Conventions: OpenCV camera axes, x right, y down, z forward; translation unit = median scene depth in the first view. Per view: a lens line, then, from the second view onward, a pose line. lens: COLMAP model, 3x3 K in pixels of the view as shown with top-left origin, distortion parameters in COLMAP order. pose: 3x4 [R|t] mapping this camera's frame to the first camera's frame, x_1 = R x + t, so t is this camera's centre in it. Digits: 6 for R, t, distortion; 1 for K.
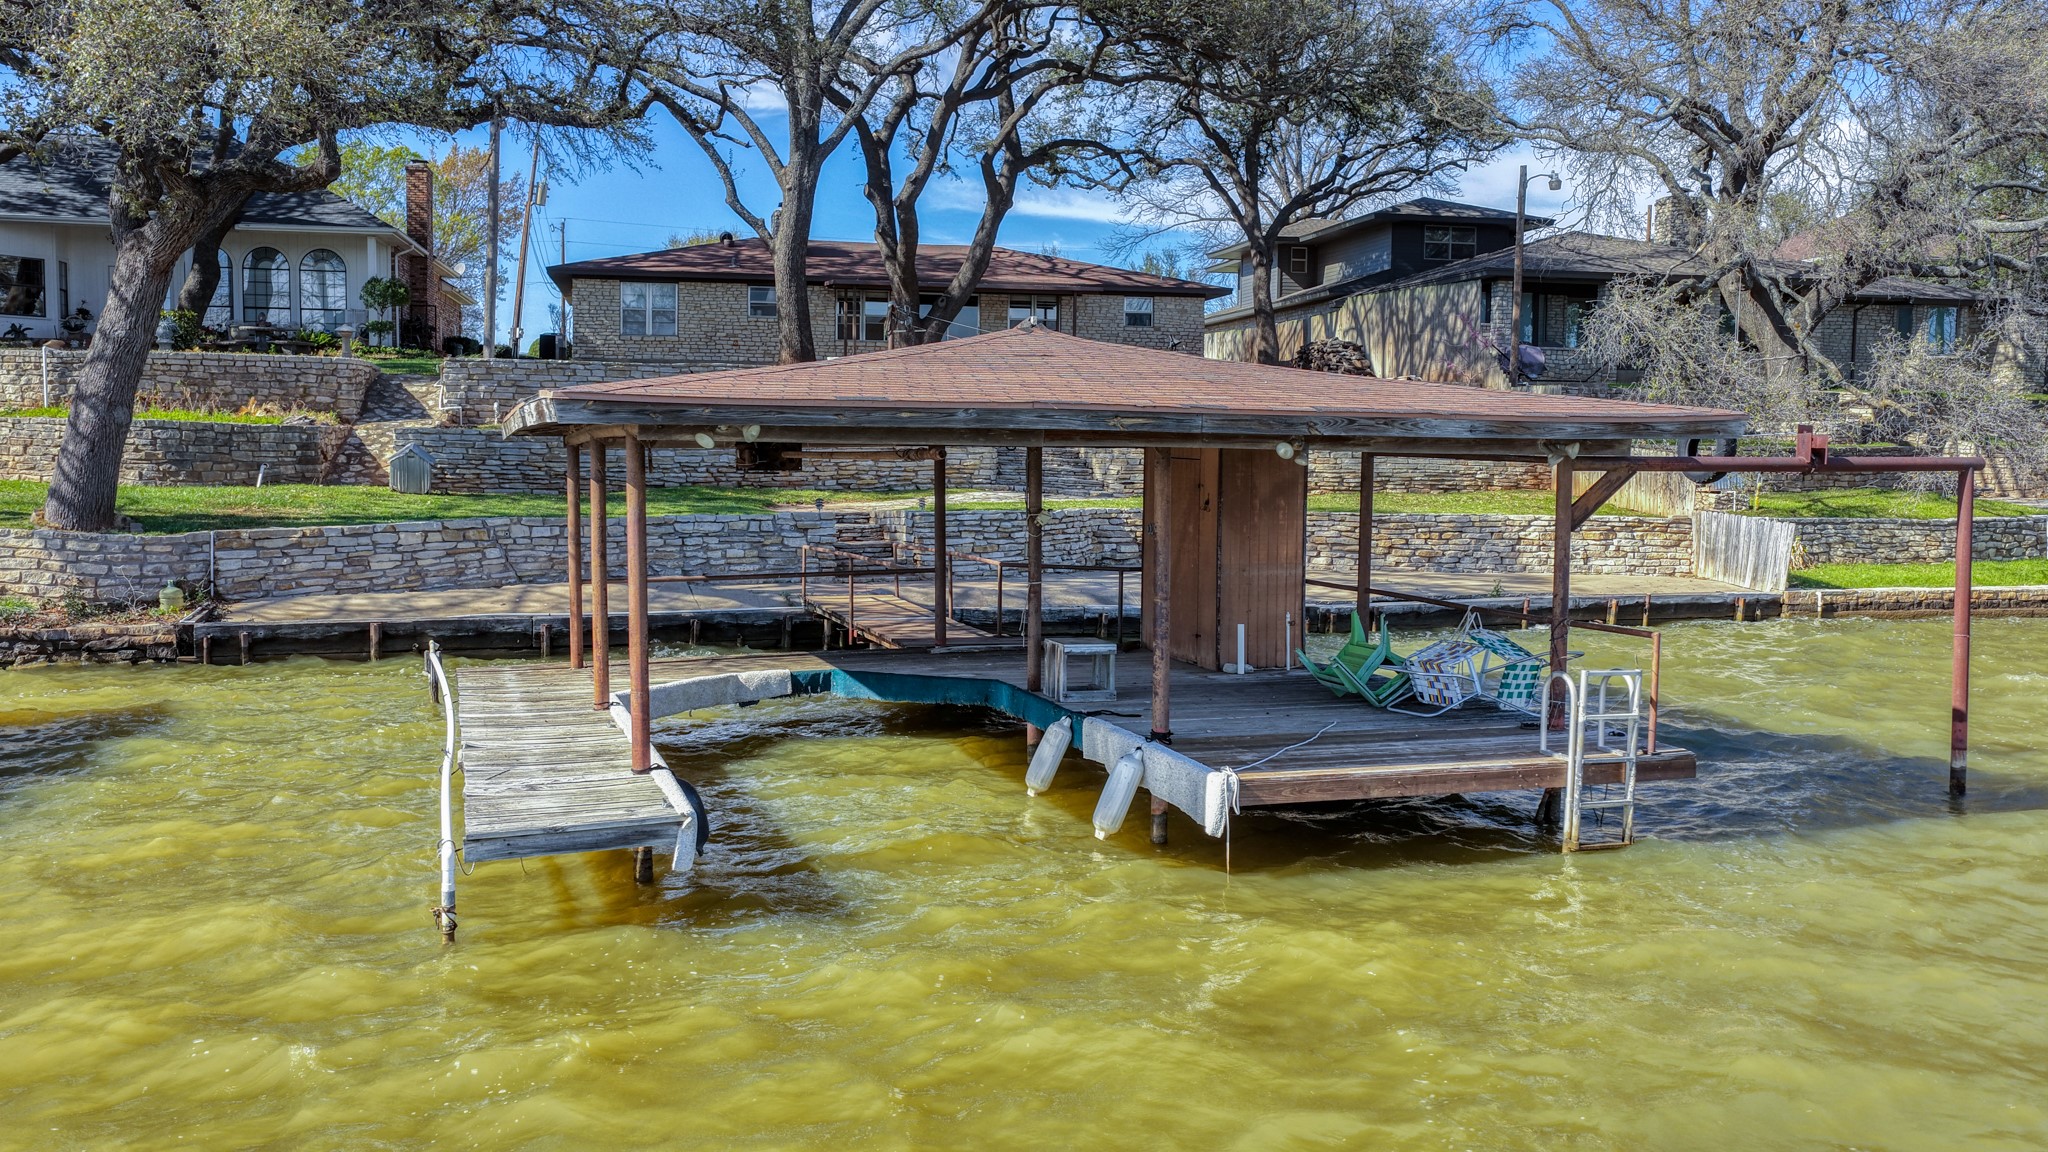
lens RADIAL K [[1701.4, 0, 1024.6], [0, 1701.4, 571.0], [0, 0, 1]] dist [-0.018417, 0.048791]
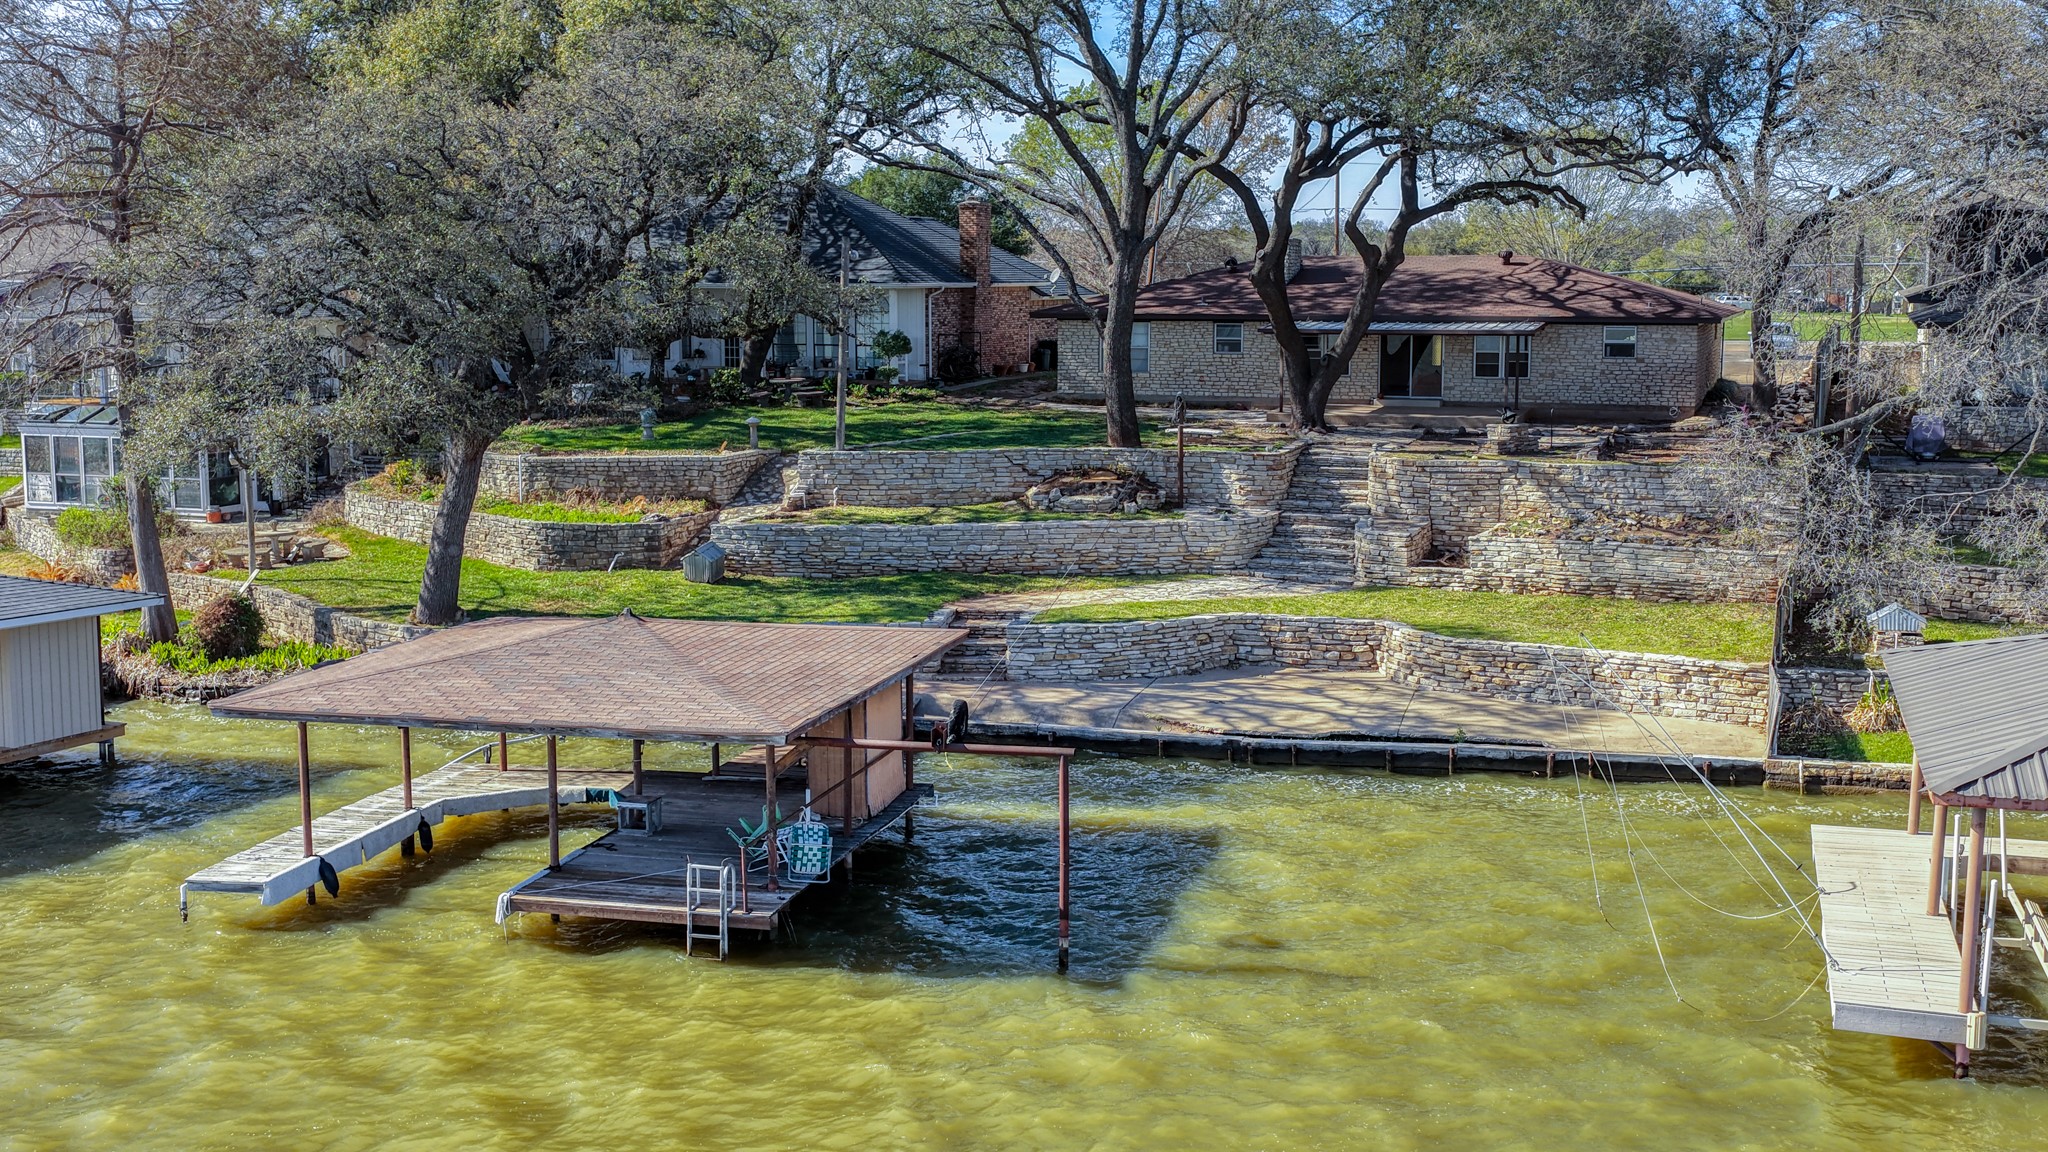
lens RADIAL K [[2228.6, 0, 1024.0], [0, 2228.6, 576.0], [0, 0, 1]] dist [0.000458, -0.003496]
pose [[0.846277, 0.061826, -0.529143, 0.666068], [-0.029222, 0.997135, 0.069772, -0.152435], [0.531940, -0.043584, 0.845659, -0.299319]]
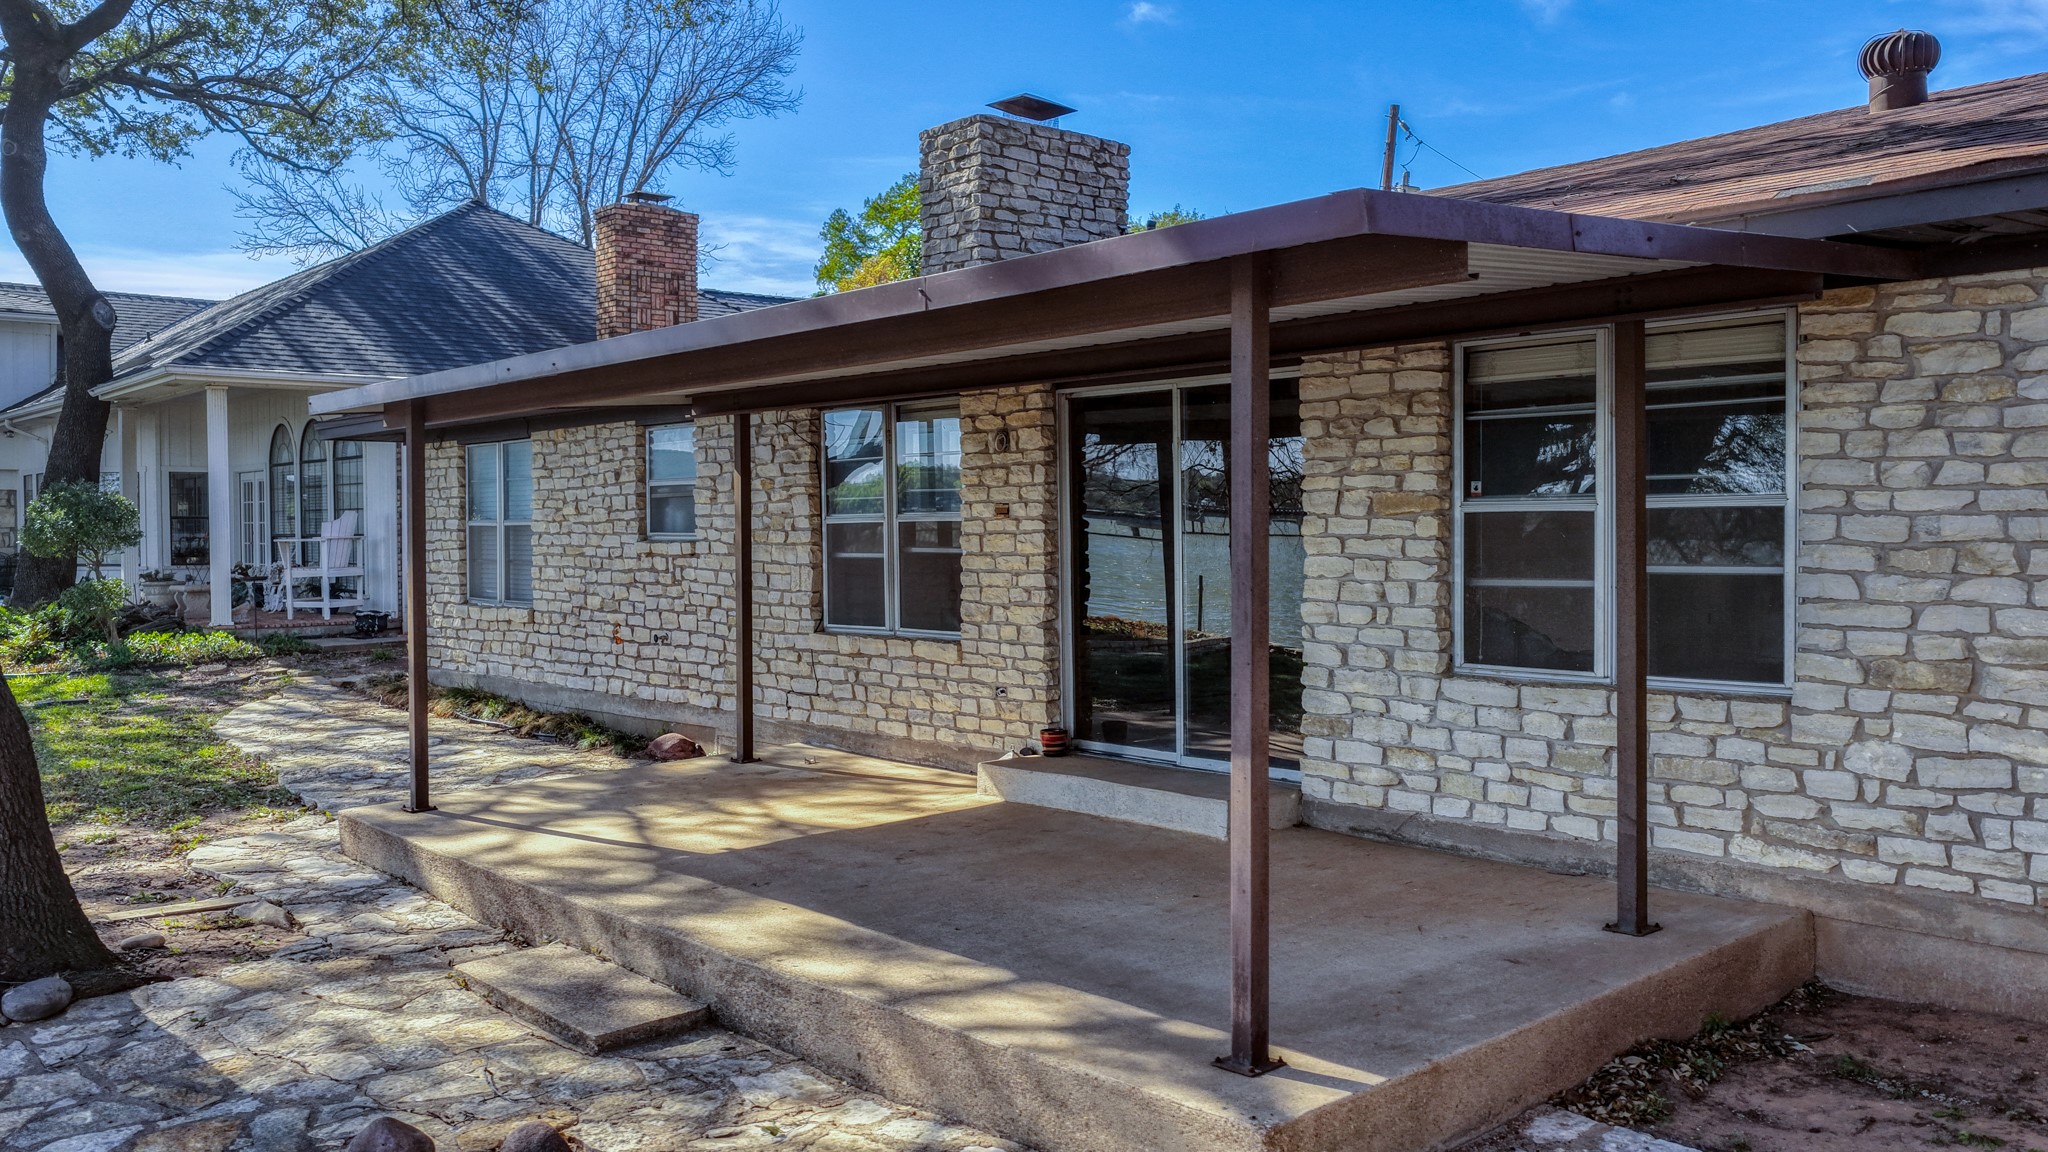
lens RADIAL K [[1701.4, 0, 1024.6], [0, 1701.4, 571.0], [0, 0, 1]] dist [-0.018417, 0.048791]
pose [[0.479649, 0.006927, -0.877433, 0.157923], [-0.054210, 0.998293, -0.021753, -0.204161], [0.875784, 0.057999, 0.479205, 1.329938]]
